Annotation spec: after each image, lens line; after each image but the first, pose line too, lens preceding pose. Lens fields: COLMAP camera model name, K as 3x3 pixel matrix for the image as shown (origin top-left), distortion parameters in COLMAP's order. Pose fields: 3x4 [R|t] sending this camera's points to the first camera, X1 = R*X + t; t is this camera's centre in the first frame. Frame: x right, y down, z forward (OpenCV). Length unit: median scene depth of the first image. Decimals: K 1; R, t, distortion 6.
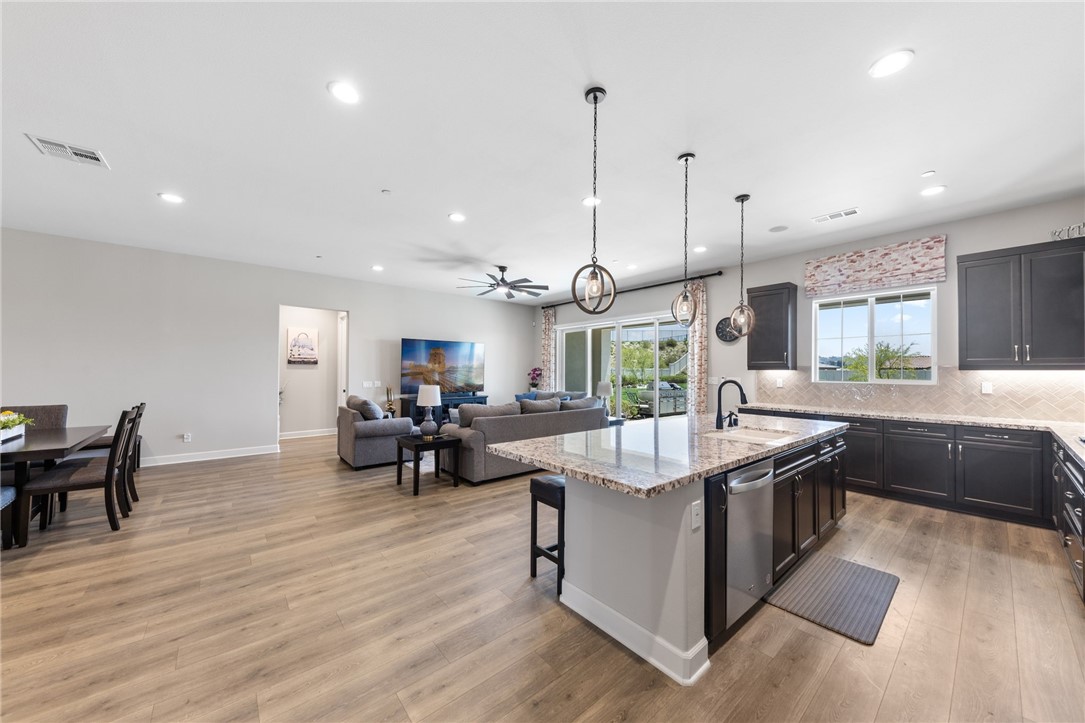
lens RADIAL K [[378.5, 0, 544.1], [0, 378.5, 366.0], [0, 0, 1]] dist [0.001125, -0.000074]
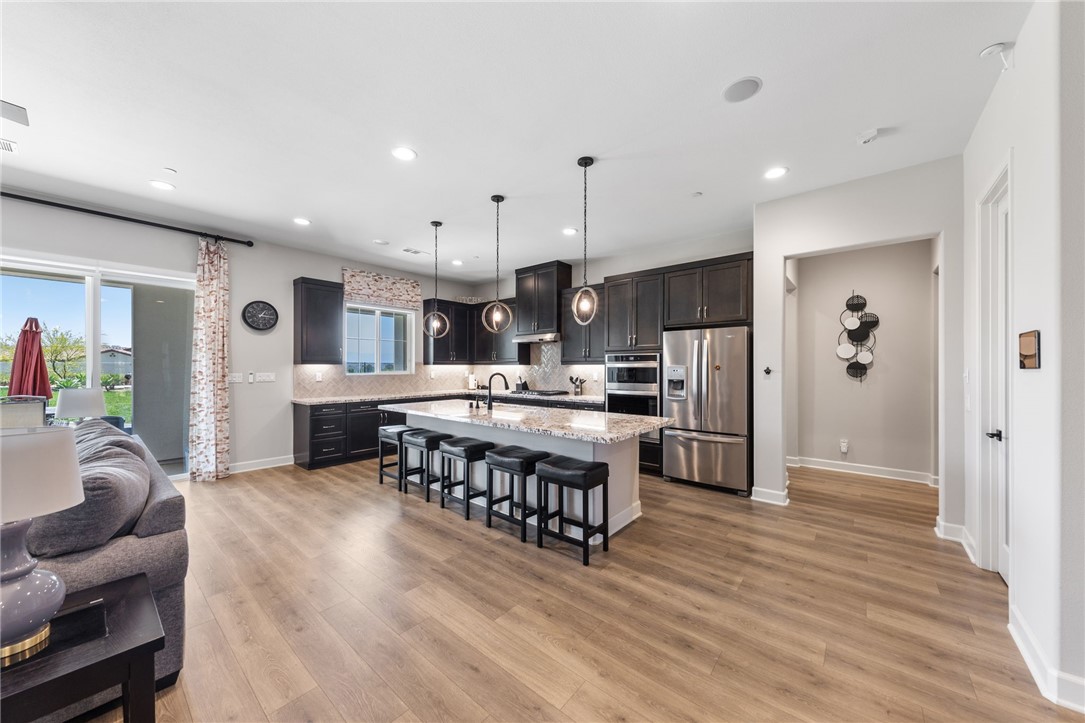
lens RADIAL K [[378.5, 0, 544.1], [0, 378.5, 366.0], [0, 0, 1]] dist [0.001125, -0.000074]
pose [[-0.170837, -0.003759, 0.985292, -0.642656], [-0.015551, 0.999878, 0.001118, 0.005097], [-0.985176, -0.015132, -0.170875, 0.754667]]
